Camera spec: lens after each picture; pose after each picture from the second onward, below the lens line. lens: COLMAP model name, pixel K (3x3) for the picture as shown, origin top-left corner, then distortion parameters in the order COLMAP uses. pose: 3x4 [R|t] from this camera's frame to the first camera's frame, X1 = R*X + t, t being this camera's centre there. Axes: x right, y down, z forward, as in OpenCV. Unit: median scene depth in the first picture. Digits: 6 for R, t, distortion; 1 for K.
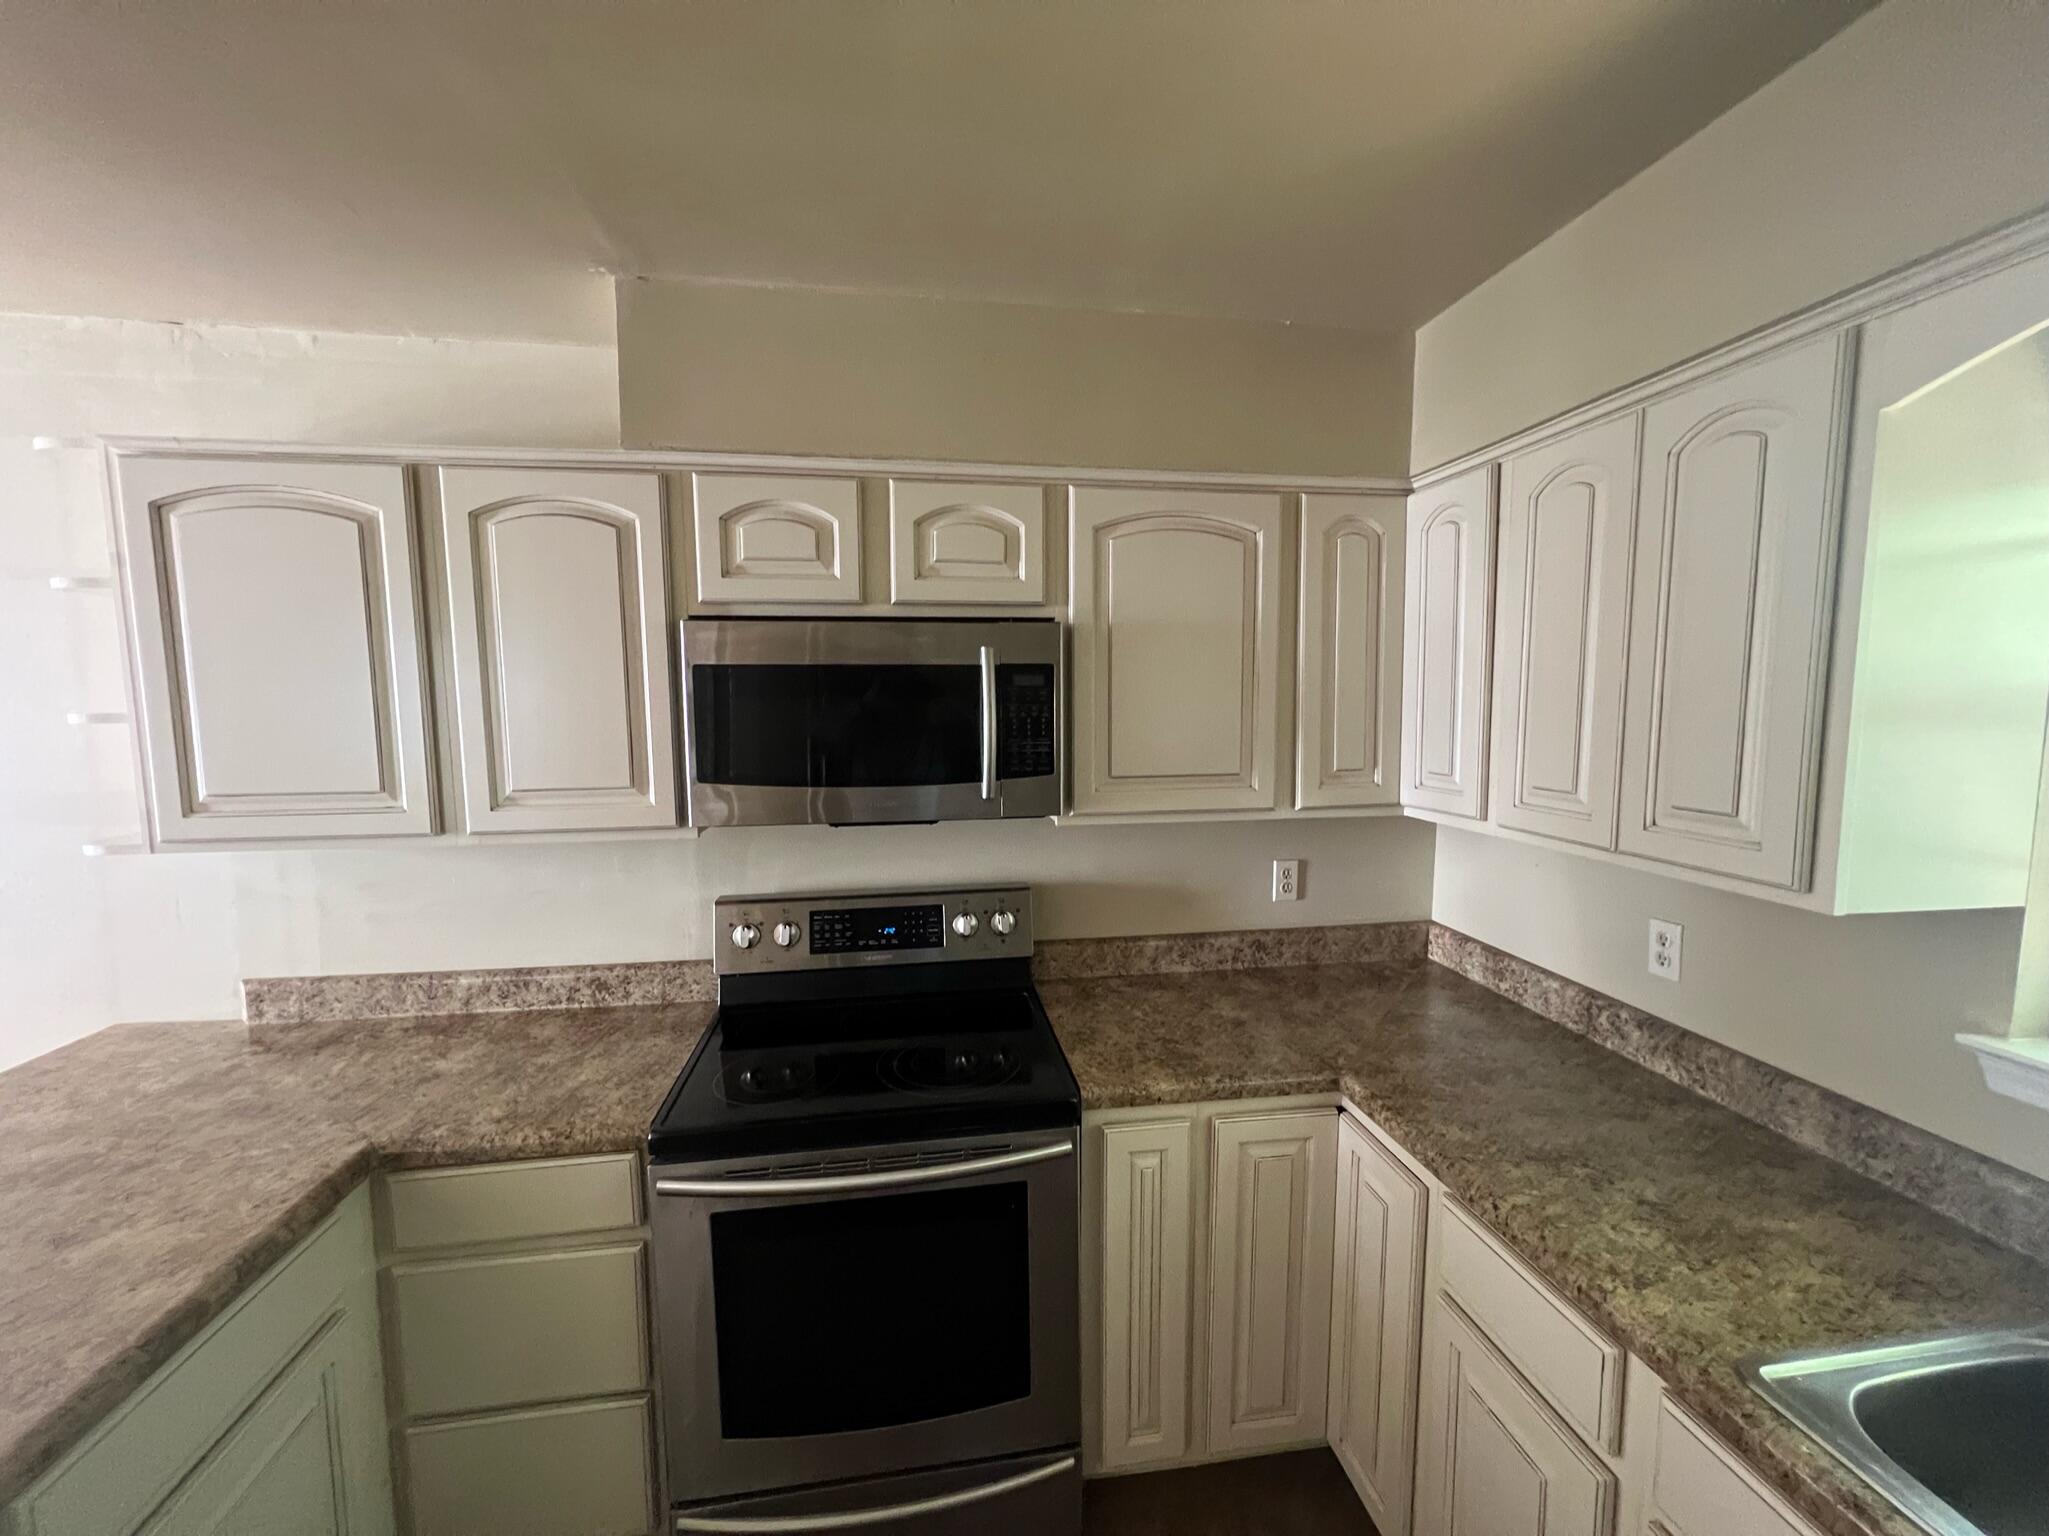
lens RADIAL K [[825.3, 0, 1026.0], [0, 825.3, 773.9], [0, 0, 1]] dist [-0.005581, 0.001385]
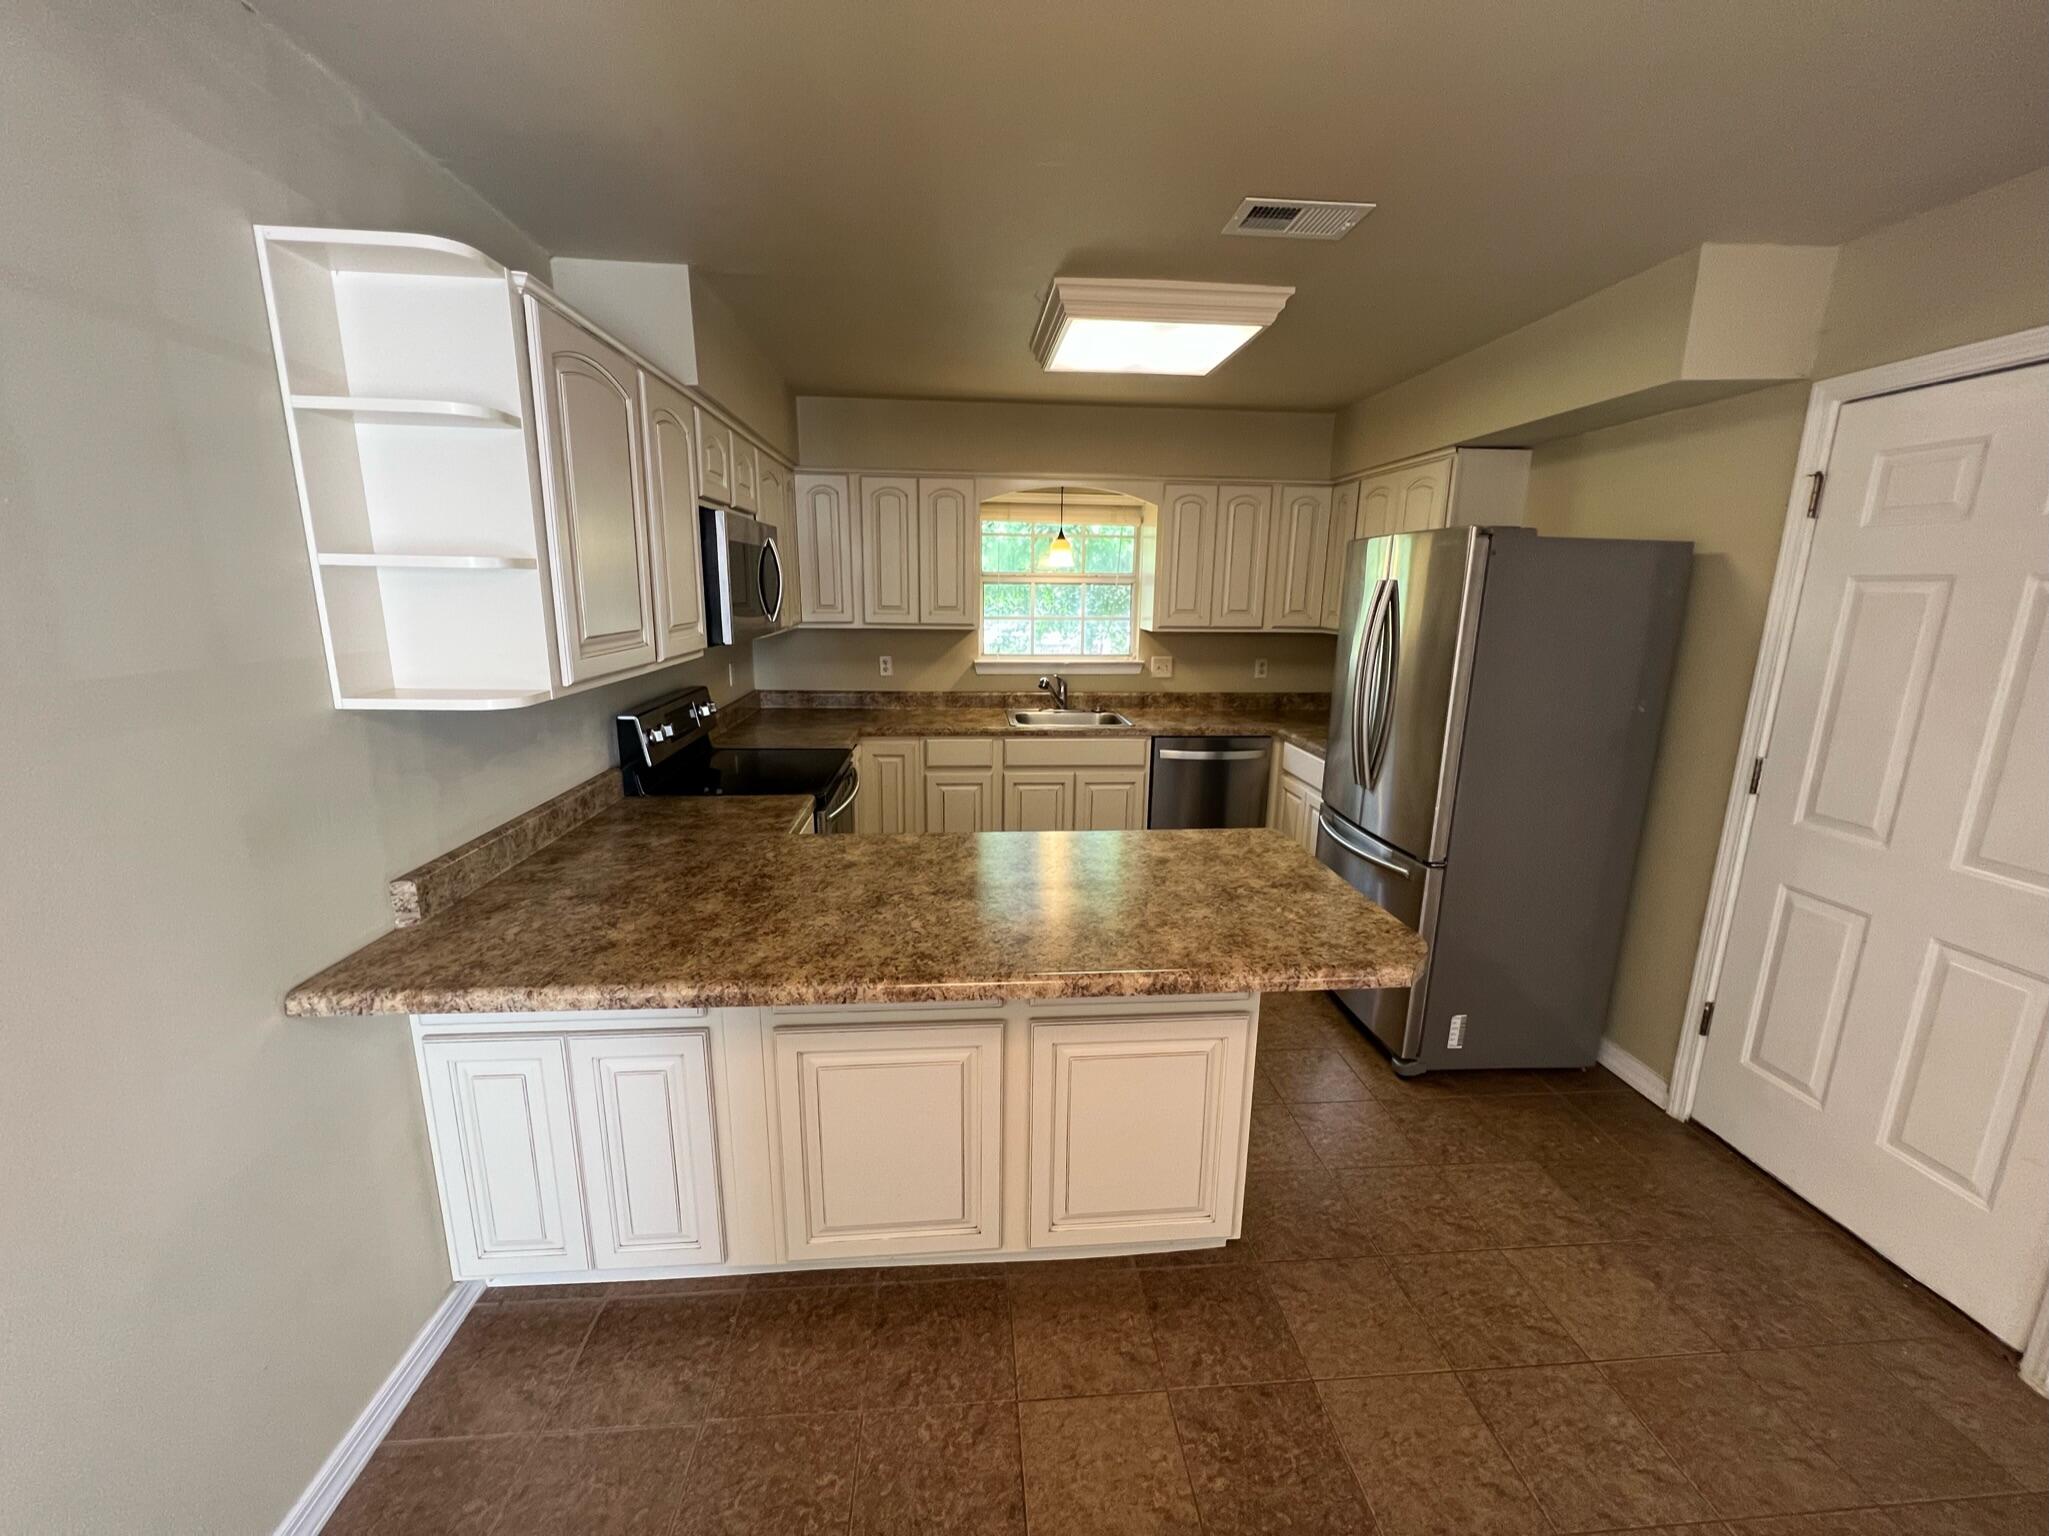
lens RADIAL K [[825.3, 0, 1026.7], [0, 825.3, 770.3], [0, 0, 1]] dist [-0.005581, 0.001385]
pose [[0.066247, -0.212315, 0.974953, -1.706837], [0.085133, 0.974739, 0.206483, 0.019621], [-0.994165, 0.069322, 0.082648, 0.273467]]
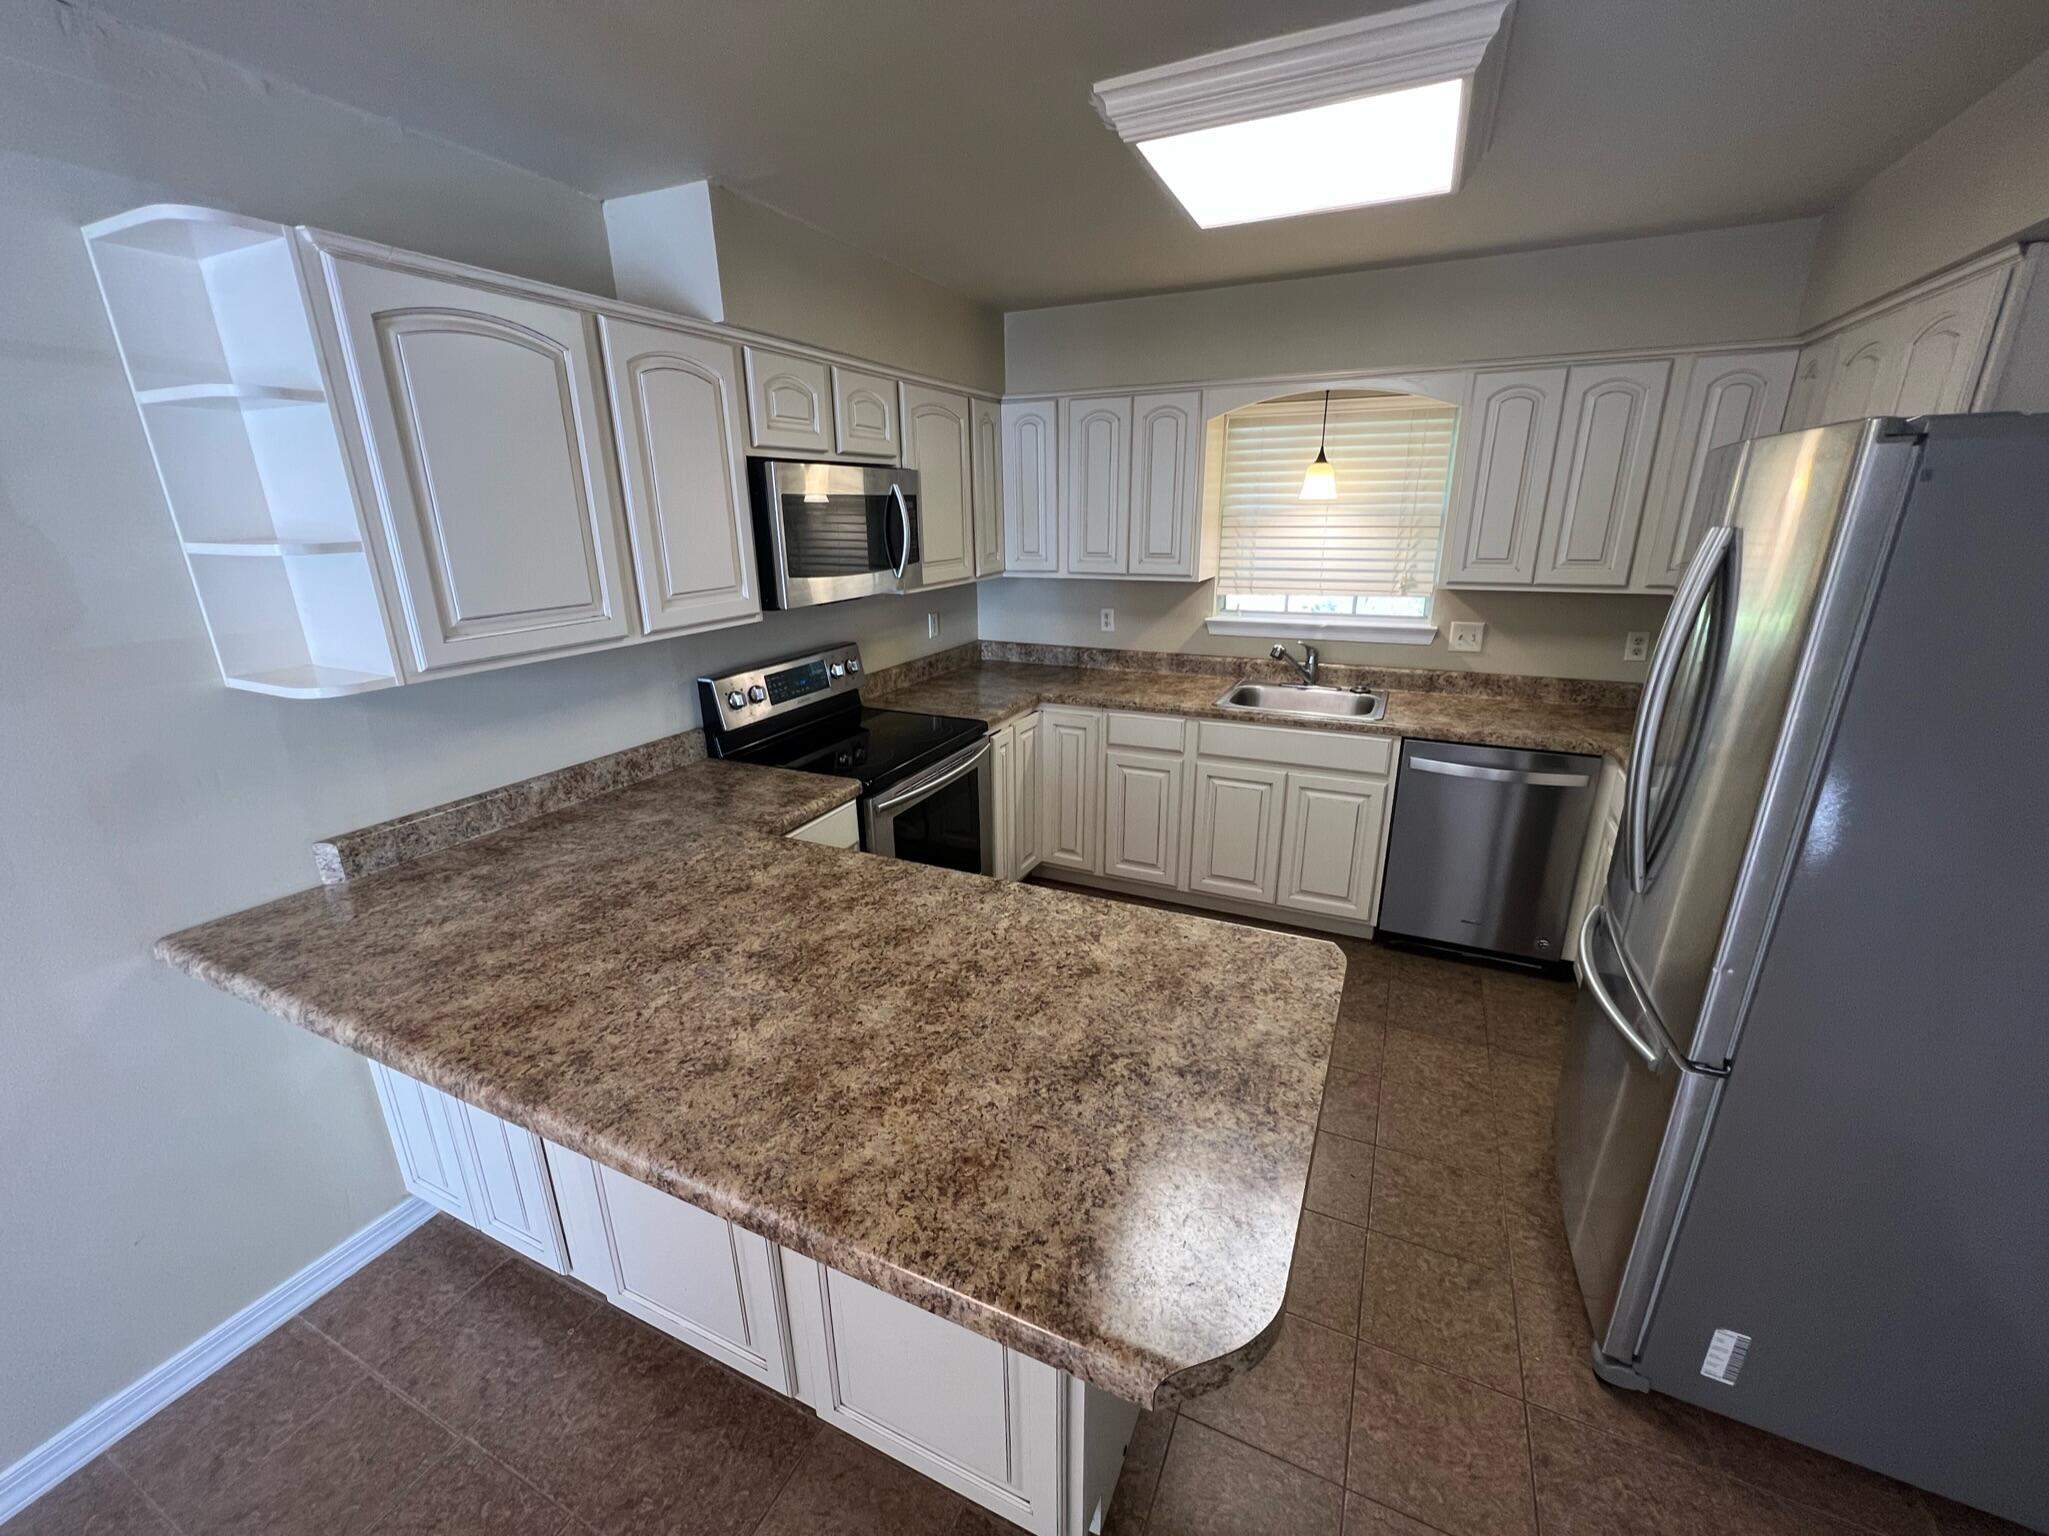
lens RADIAL K [[825.3, 0, 1024.4], [0, 825.3, 770.8], [0, 0, 1]] dist [-0.005581, 0.001385]
pose [[0.553167, -0.254419, 0.793270, -1.221967], [0.090388, 0.964933, 0.246445, 0.017458], [-0.828152, -0.064623, 0.556766, -0.164279]]
